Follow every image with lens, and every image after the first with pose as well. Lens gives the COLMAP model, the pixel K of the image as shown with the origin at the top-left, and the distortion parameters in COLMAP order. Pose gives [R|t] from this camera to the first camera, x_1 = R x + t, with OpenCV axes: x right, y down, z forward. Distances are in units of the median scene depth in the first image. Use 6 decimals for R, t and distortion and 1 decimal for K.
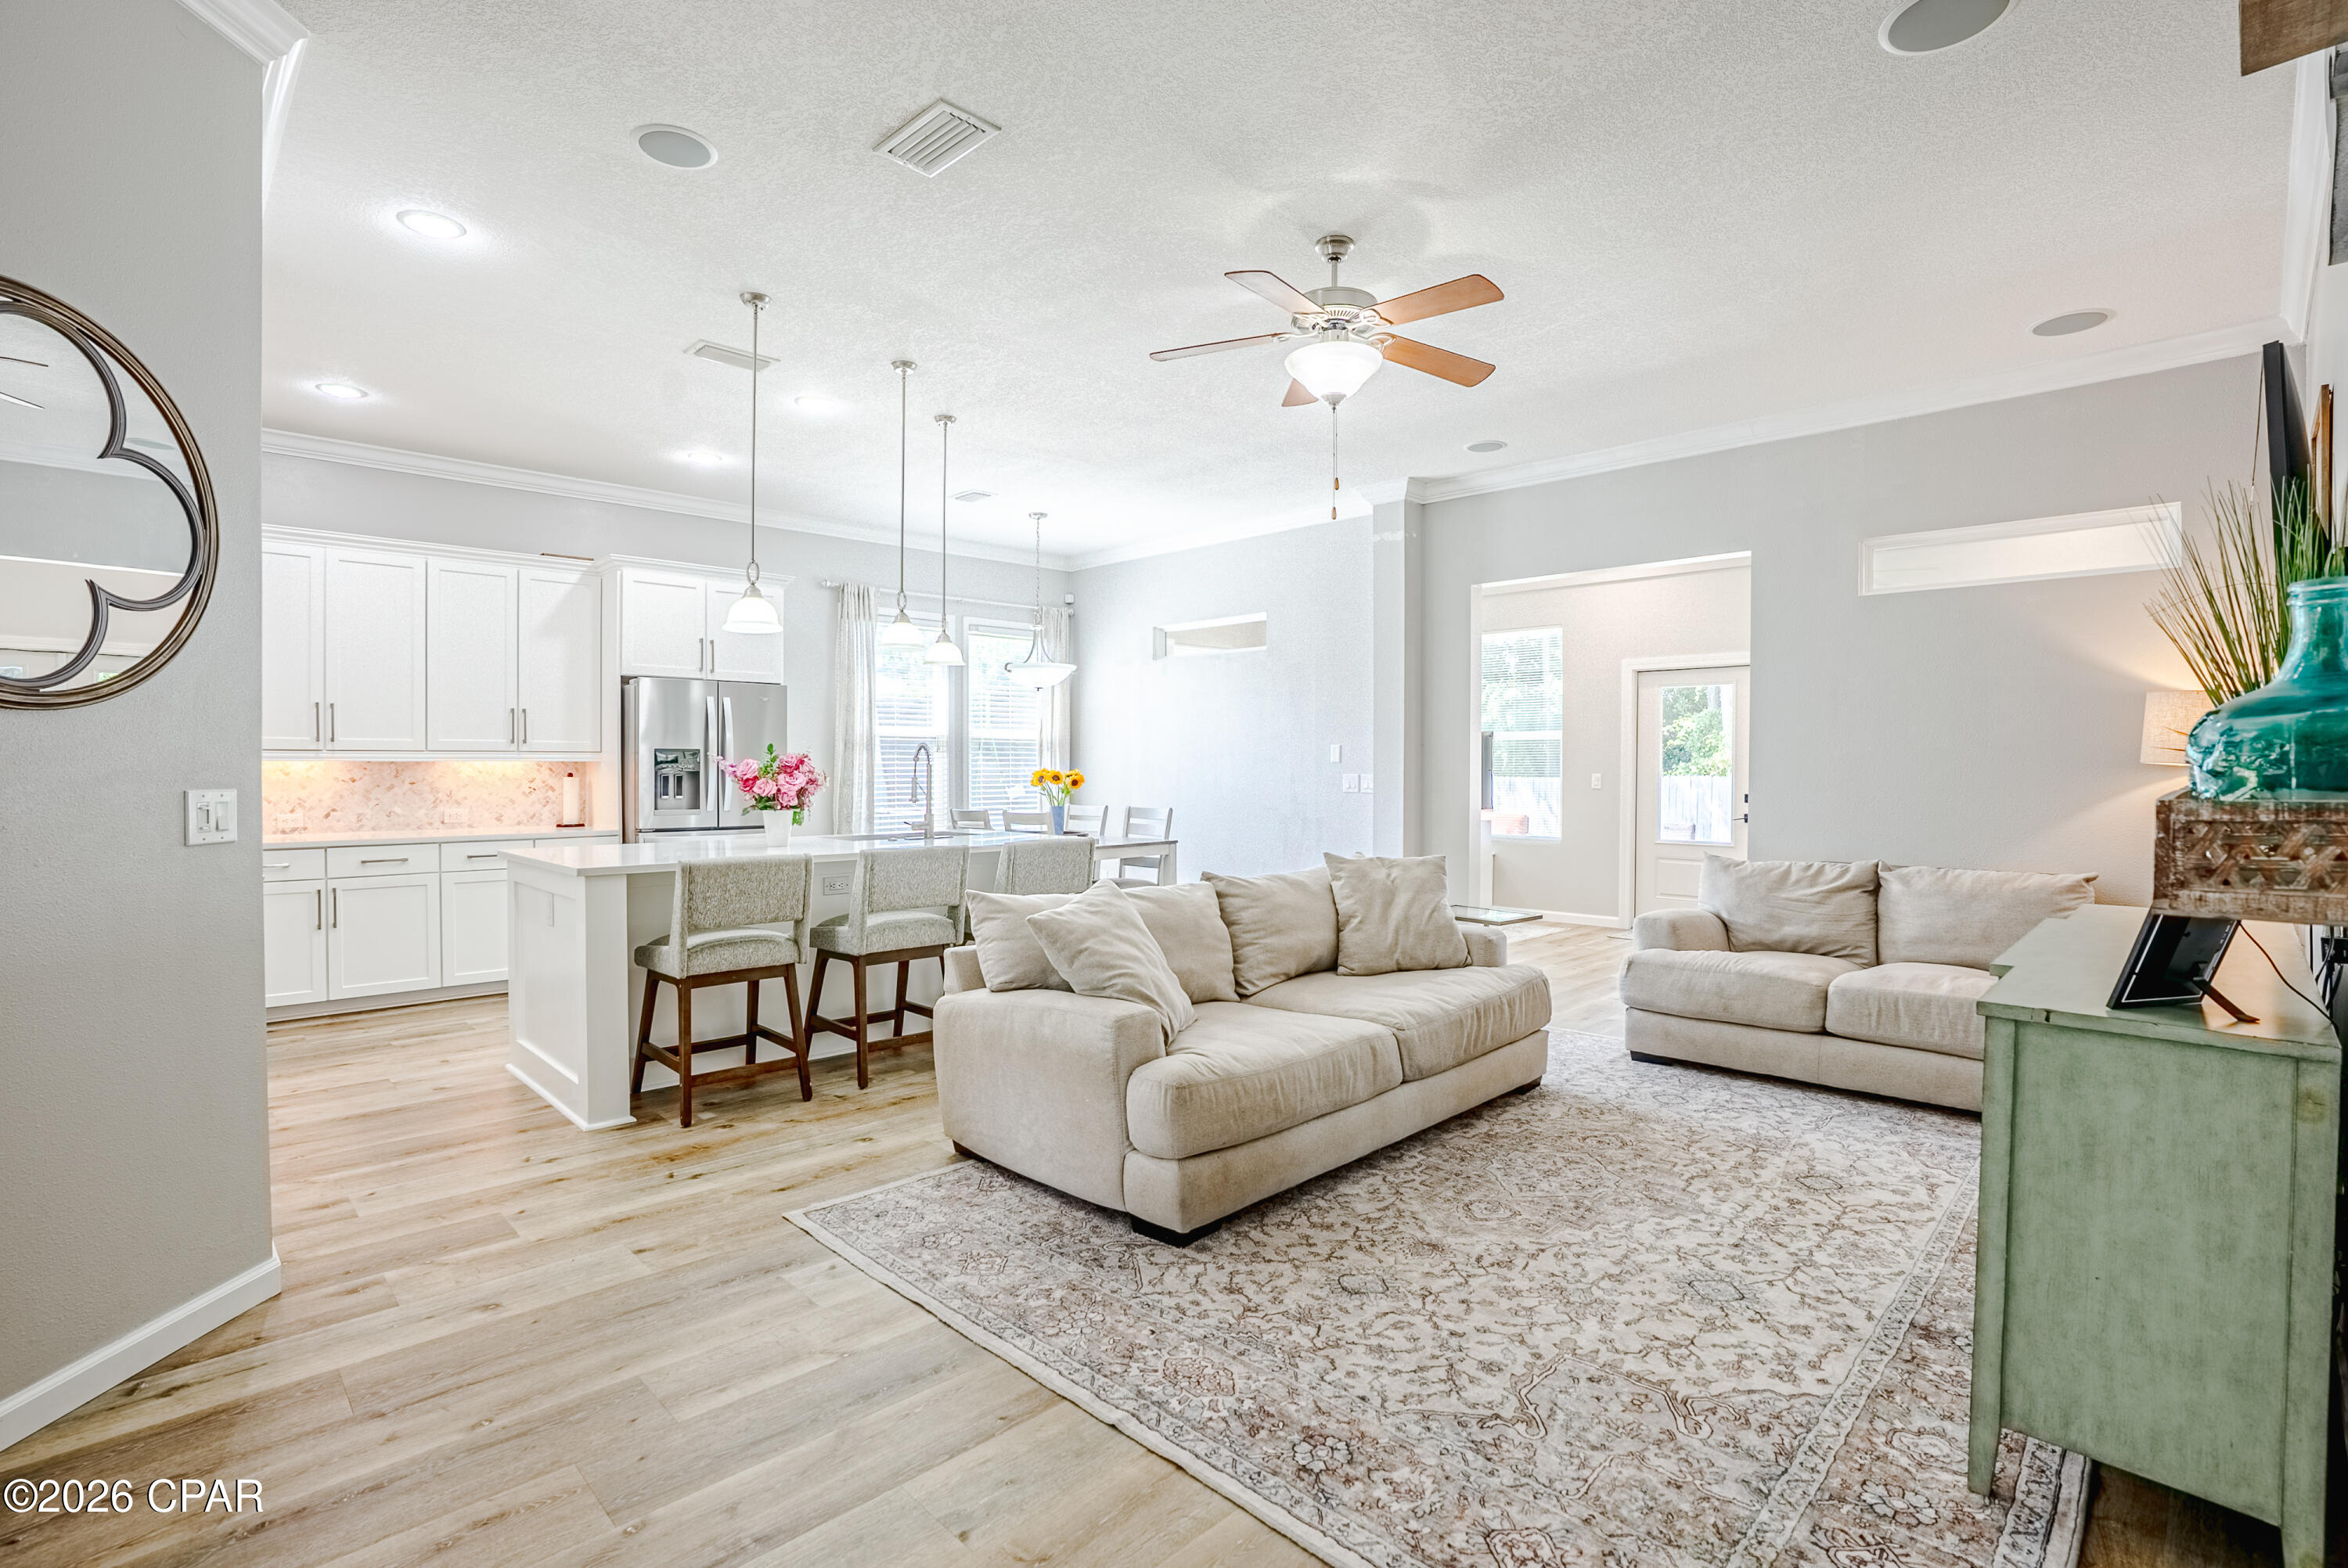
lens RADIAL K [[1102.5, 0, 1193.6], [0, 1102.5, 782.0], [0, 0, 1]] dist [-0.071947, 0.029948]
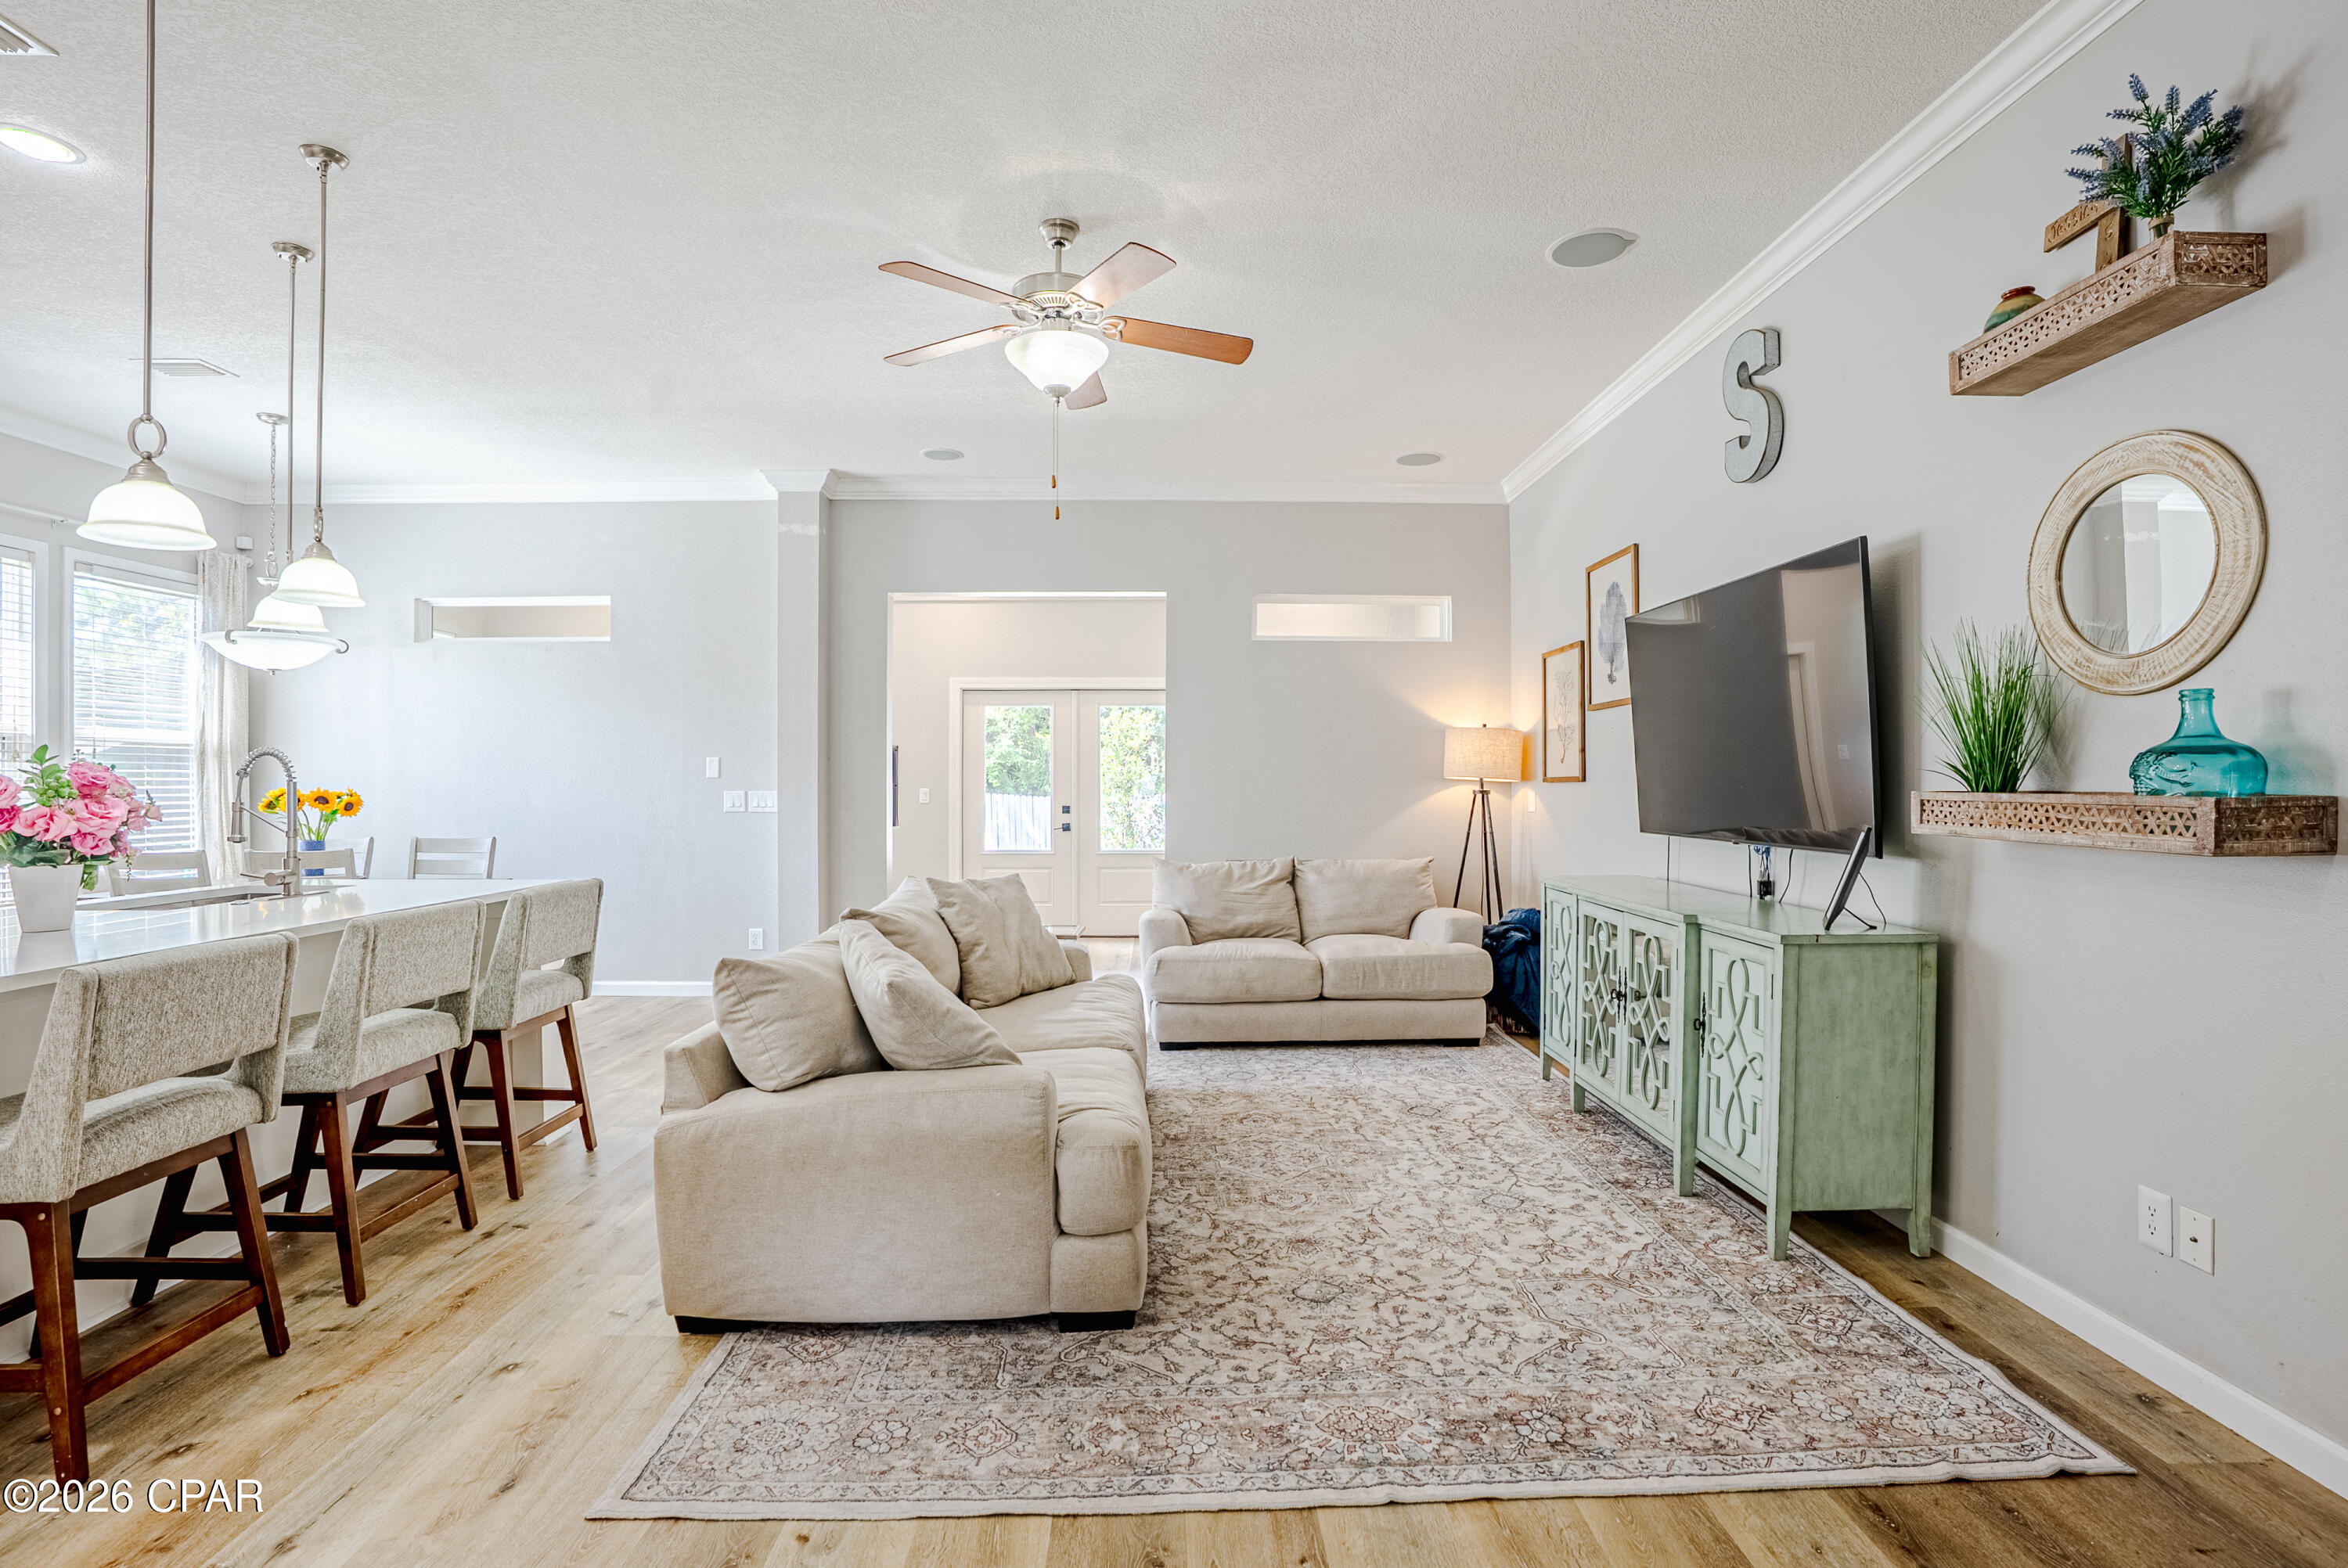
lens RADIAL K [[1102.5, 0, 1193.6], [0, 1102.5, 782.0], [0, 0, 1]] dist [-0.071947, 0.029948]
pose [[0.688096, -0.003173, 0.725613, -0.424550], [0.013084, 0.999882, -0.008035, -0.004867], [-0.725502, 0.015022, 0.688056, 0.243393]]
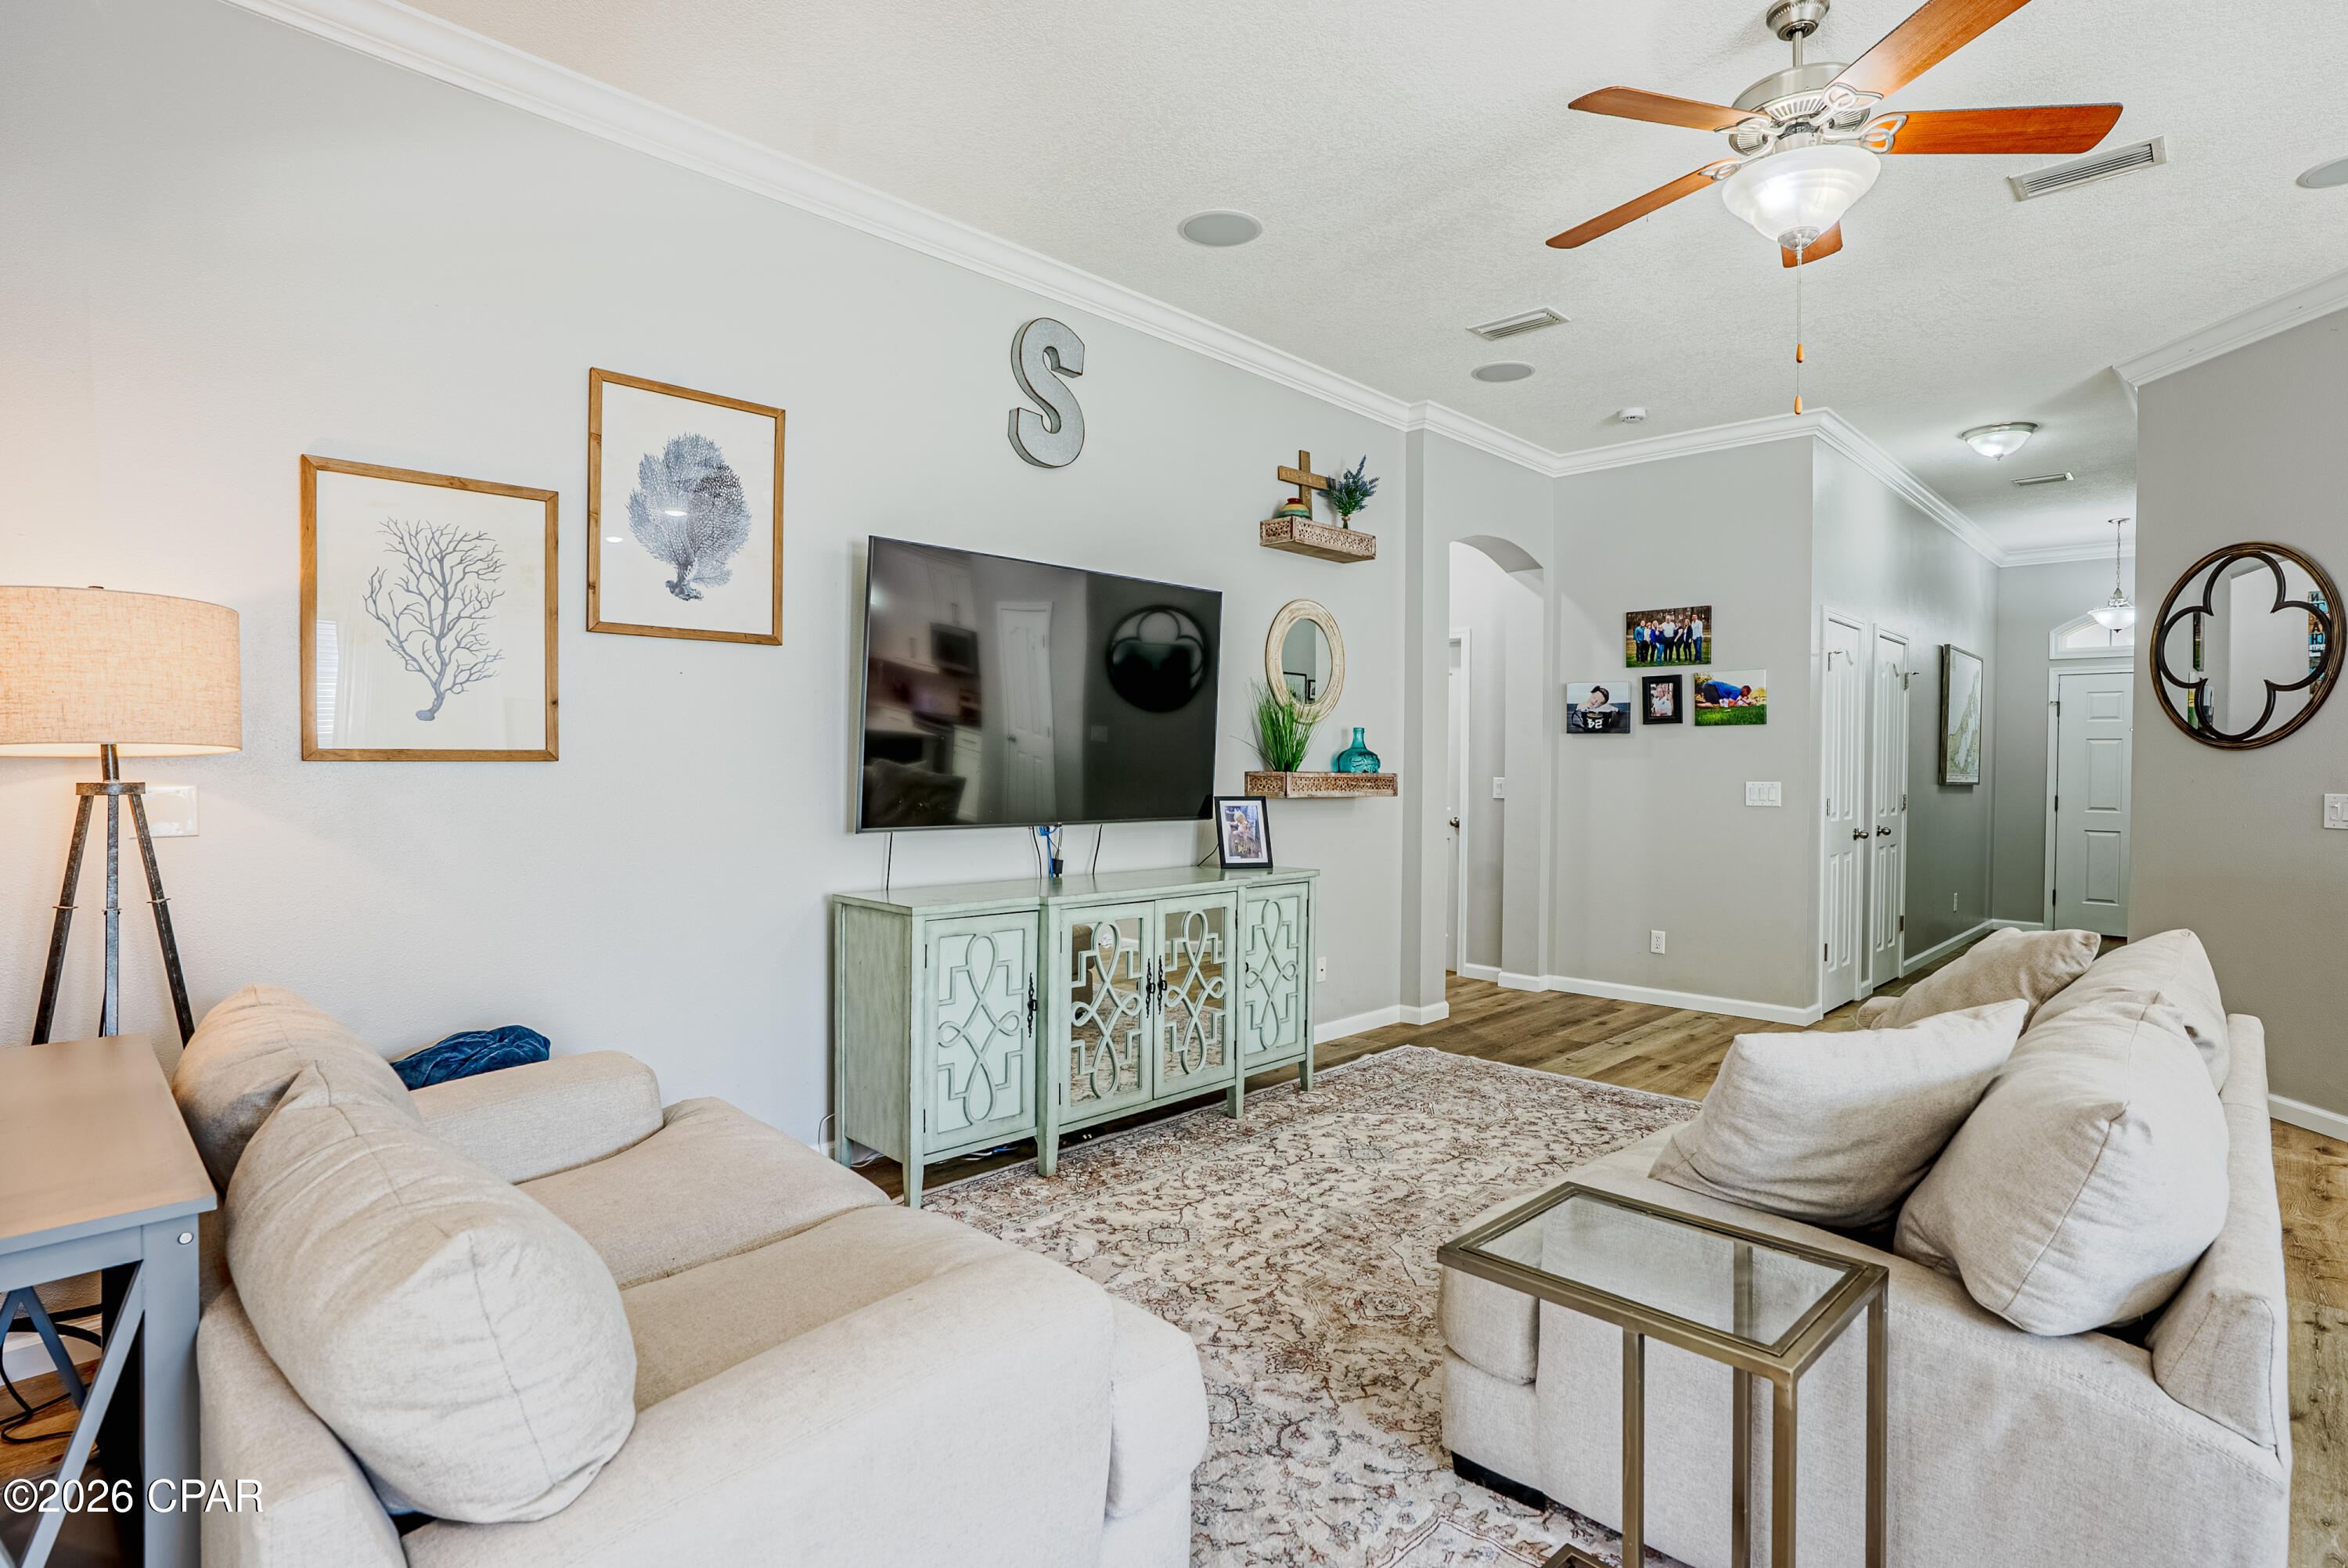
lens RADIAL K [[1162.1, 0, 1185.9], [0, 1162.1, 776.8], [0, 0, 1]] dist [-0.070457, 0.031976]
pose [[-0.999922, -0.012184, -0.002661, 0.457078], [-0.012251, 0.999570, 0.026657, -0.023762], [0.002335, 0.026688, -0.999641, 1.539186]]
